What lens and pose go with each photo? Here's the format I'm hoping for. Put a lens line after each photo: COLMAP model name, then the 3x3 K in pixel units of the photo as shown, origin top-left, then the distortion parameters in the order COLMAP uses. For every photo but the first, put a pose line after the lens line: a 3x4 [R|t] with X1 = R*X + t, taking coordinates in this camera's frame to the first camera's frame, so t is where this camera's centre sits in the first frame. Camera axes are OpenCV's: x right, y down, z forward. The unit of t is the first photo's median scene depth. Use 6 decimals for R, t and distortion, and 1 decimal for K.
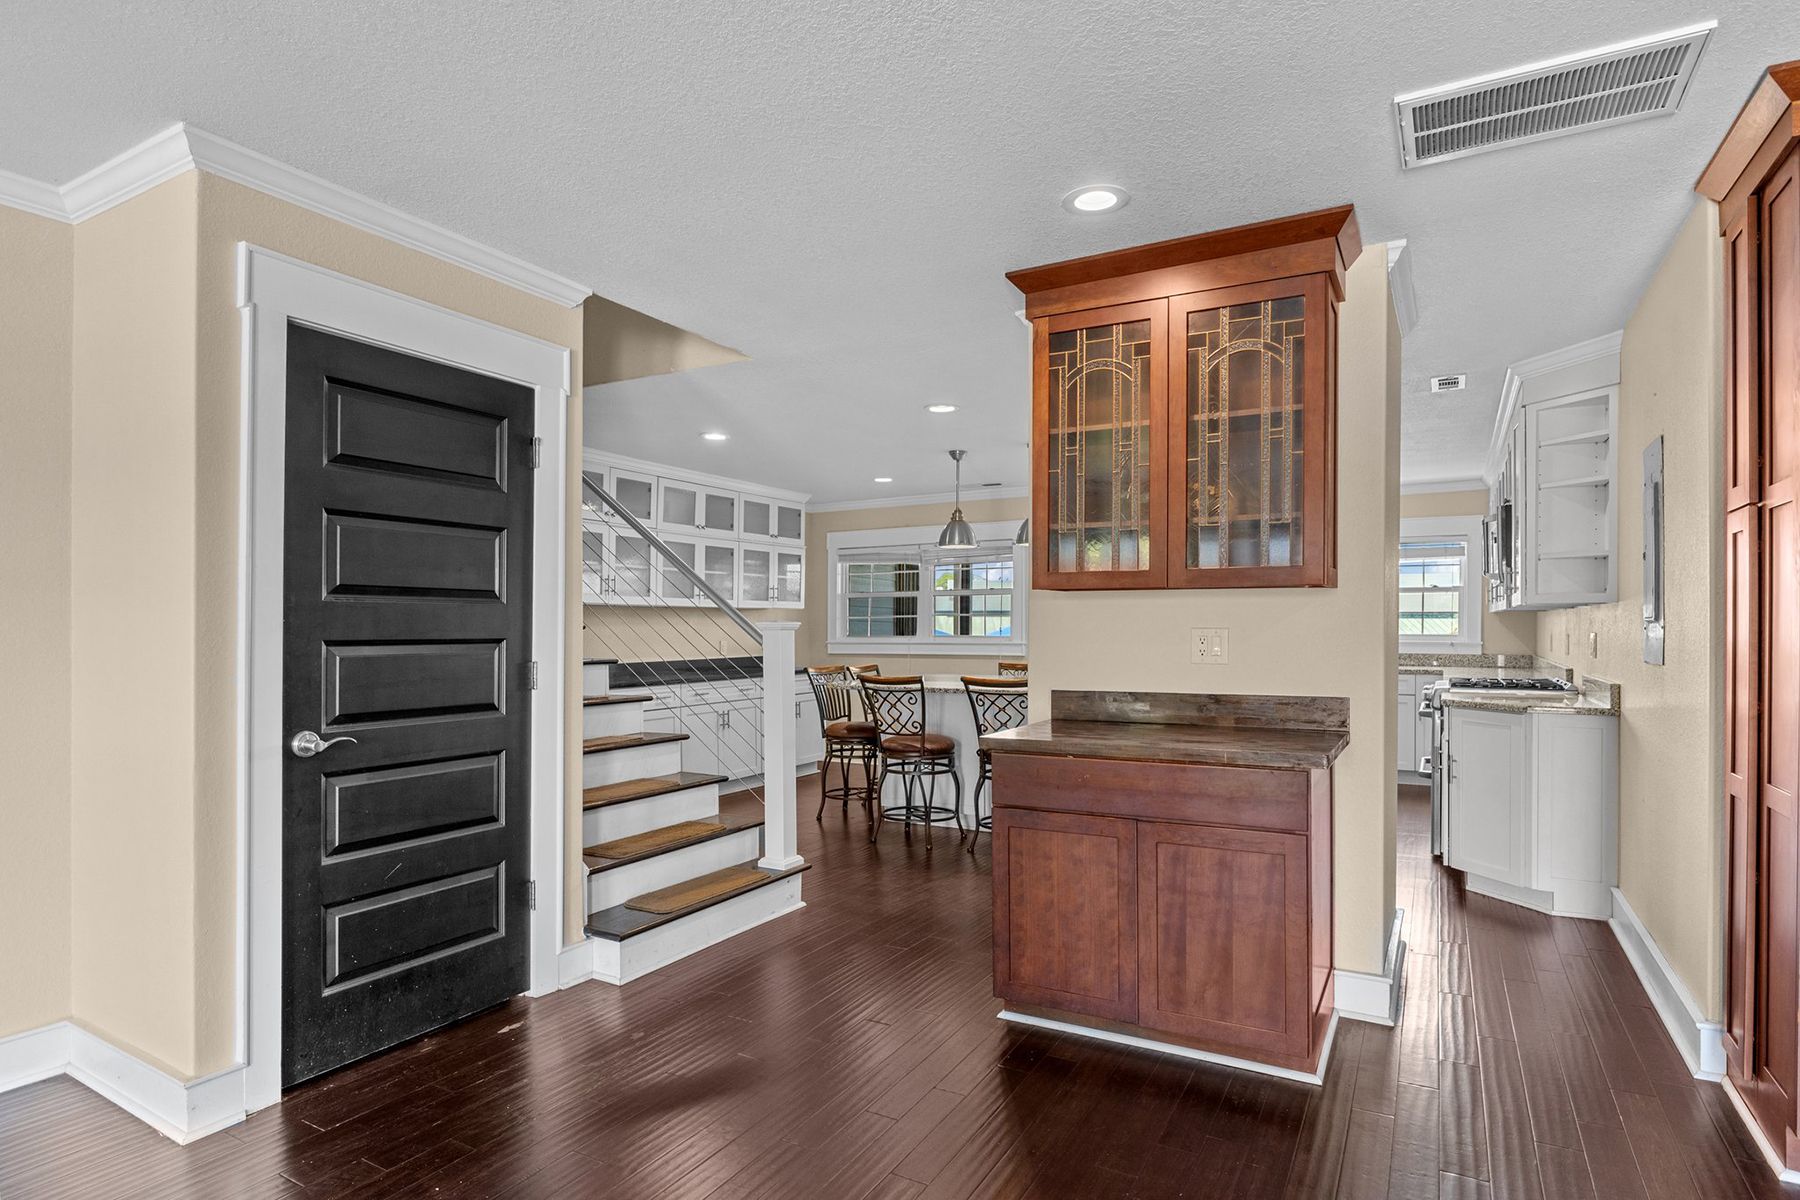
lens RADIAL K [[994.8, 0, 909.2], [0, 994.8, 626.2], [0, 0, 1]] dist [0.003761, 0.003078]
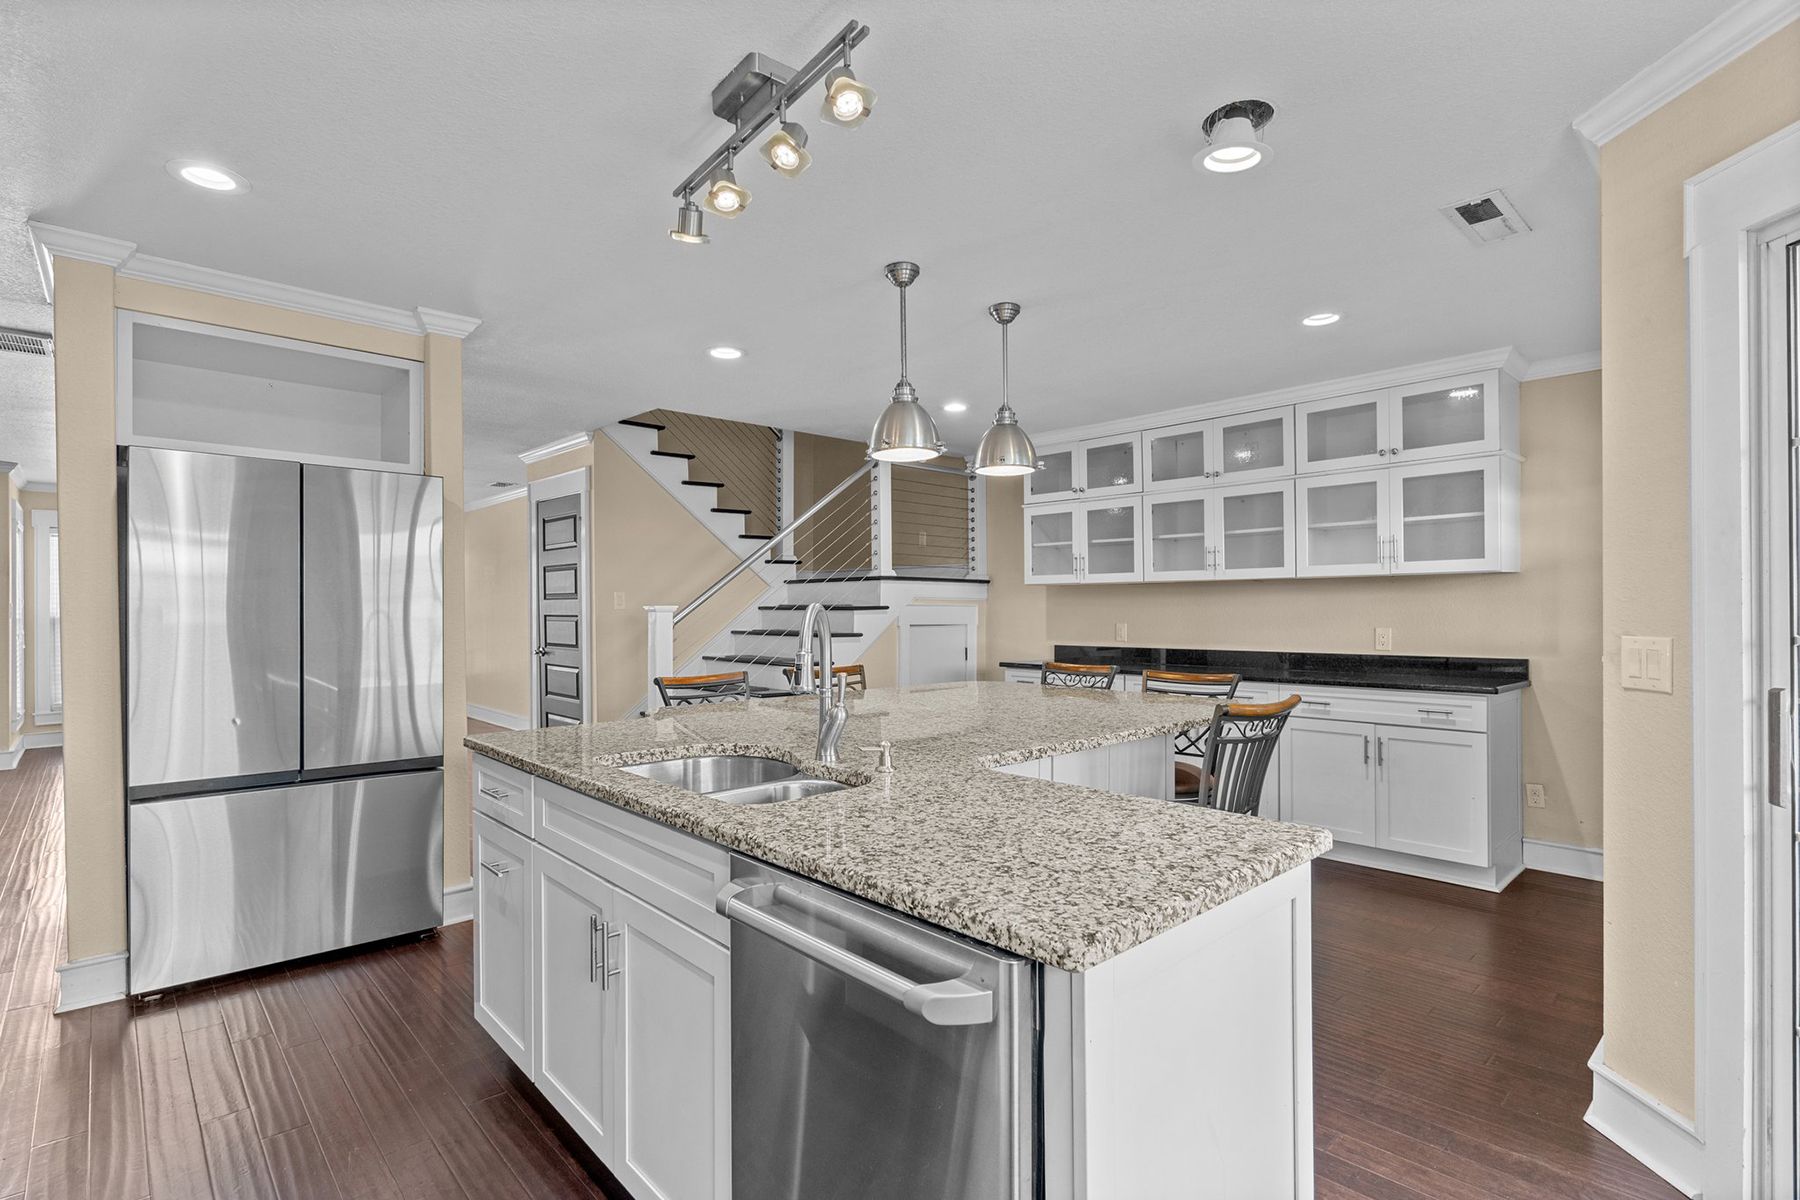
lens RADIAL K [[867.9, 0, 894.2], [0, 867.9, 613.1], [0, 0, 1]] dist [0.015250, -0.005483]
pose [[-0.319862, 0.010746, -0.947403, 1.073740], [0.007043, 0.999935, 0.008964, -0.003940], [0.947438, -0.003806, -0.319917, 2.130324]]
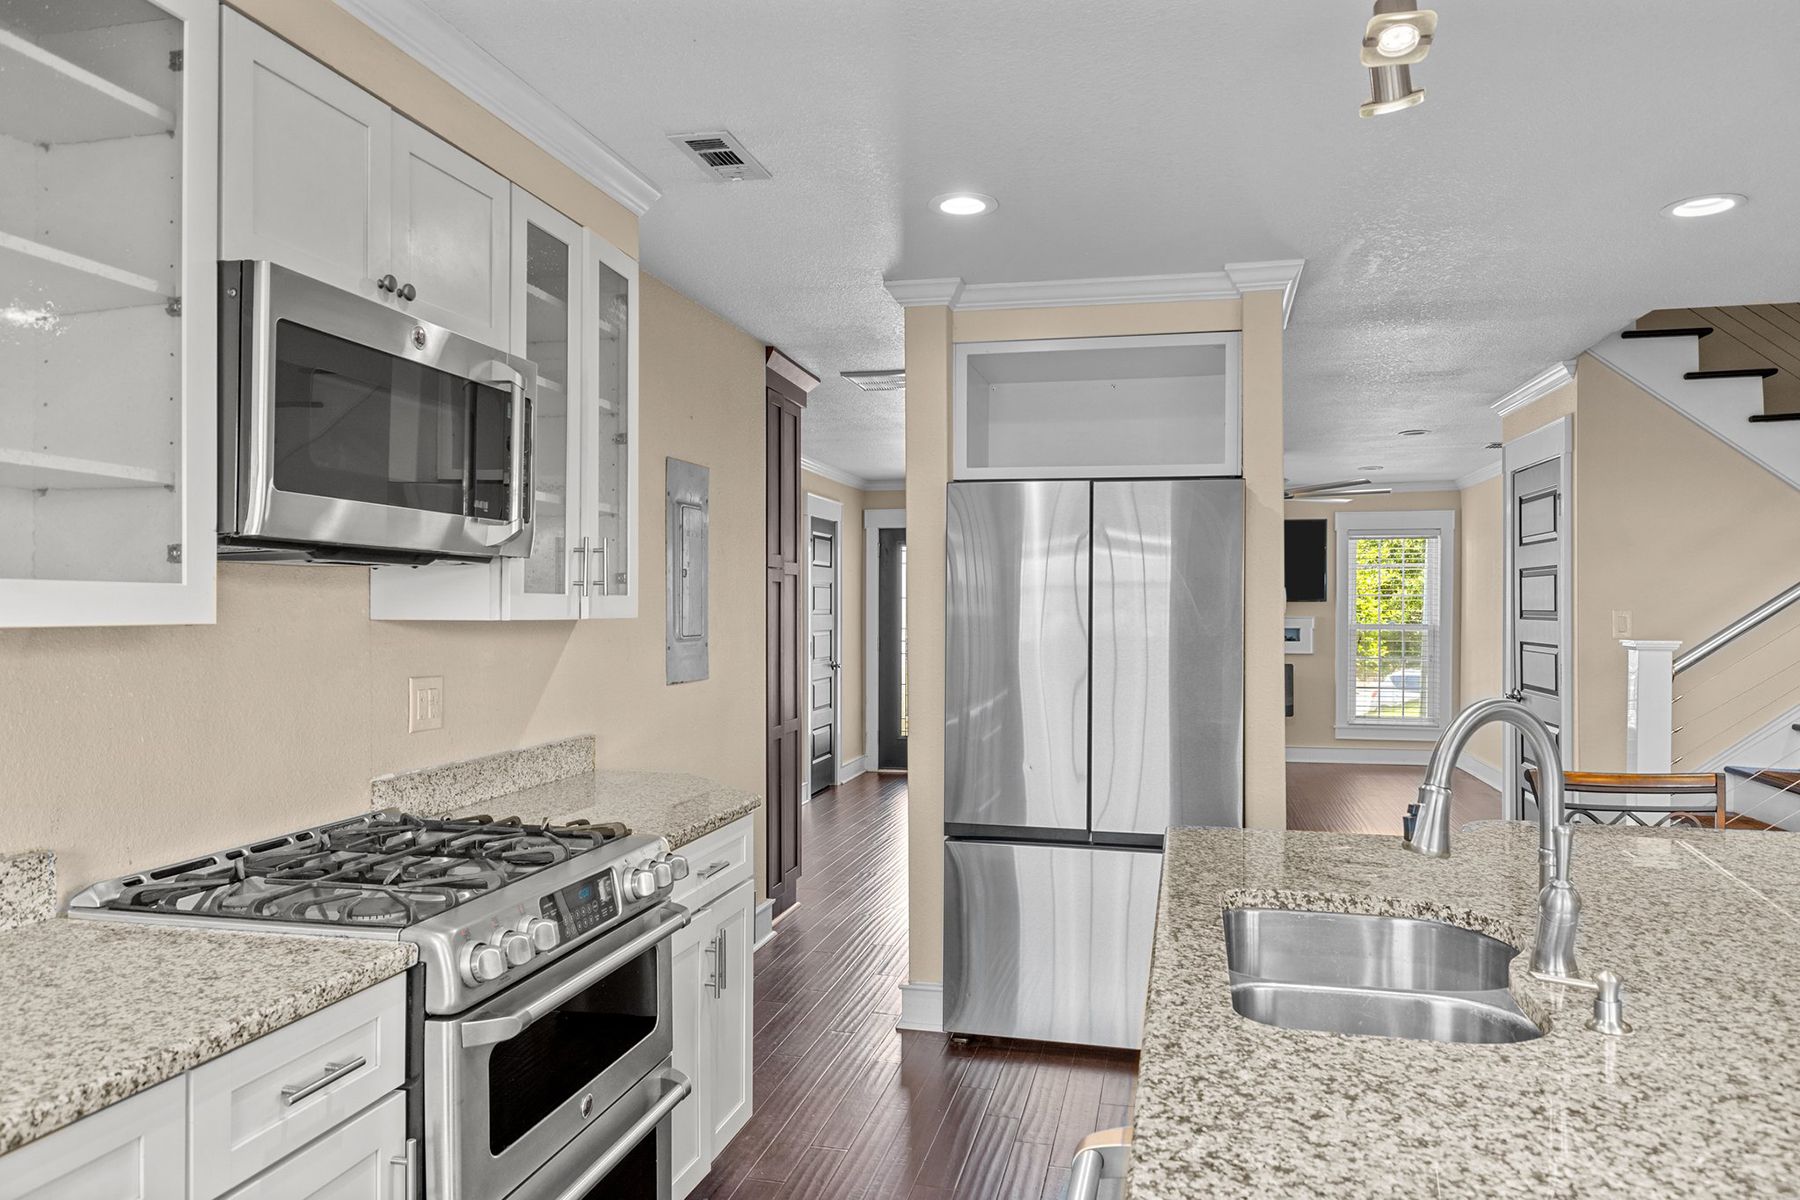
lens RADIAL K [[1225.7, 0, 890.0], [0, 1225.7, 600.9], [0, 0, 1]] dist [0.029322, -0.006120]
pose [[-0.962060, -0.000774, -0.272836, 0.896545], [0.000588, 0.999988, -0.004909, -0.039310], [0.272836, -0.004883, -0.962048, 2.280358]]
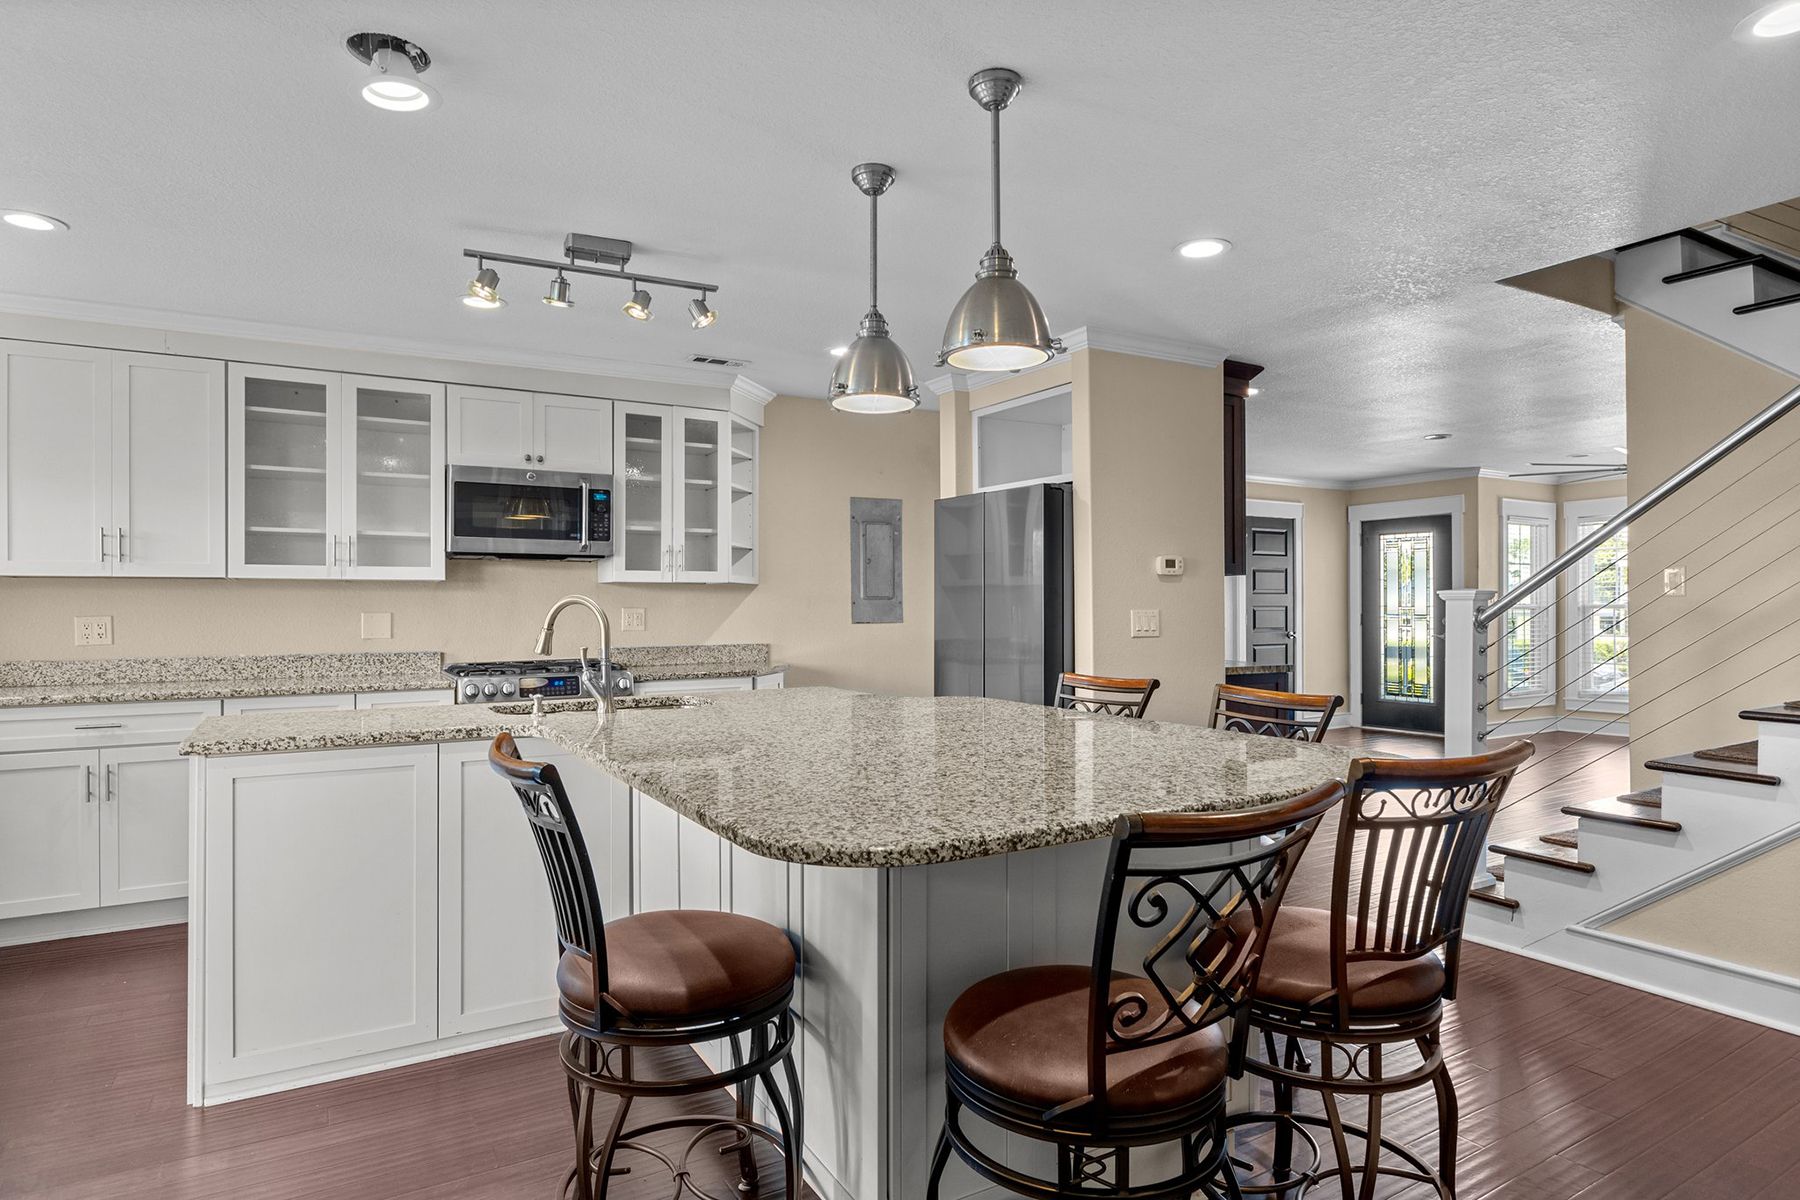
lens RADIAL K [[994.8, 0, 894.1], [0, 994.8, 606.9], [0, 0, 1]] dist [0.003761, 0.003078]
pose [[-0.860211, 0.003464, 0.509927, -0.181098], [0.004184, 0.999991, 0.000264, 0.007847], [-0.509921, 0.002361, -0.860218, 2.538792]]
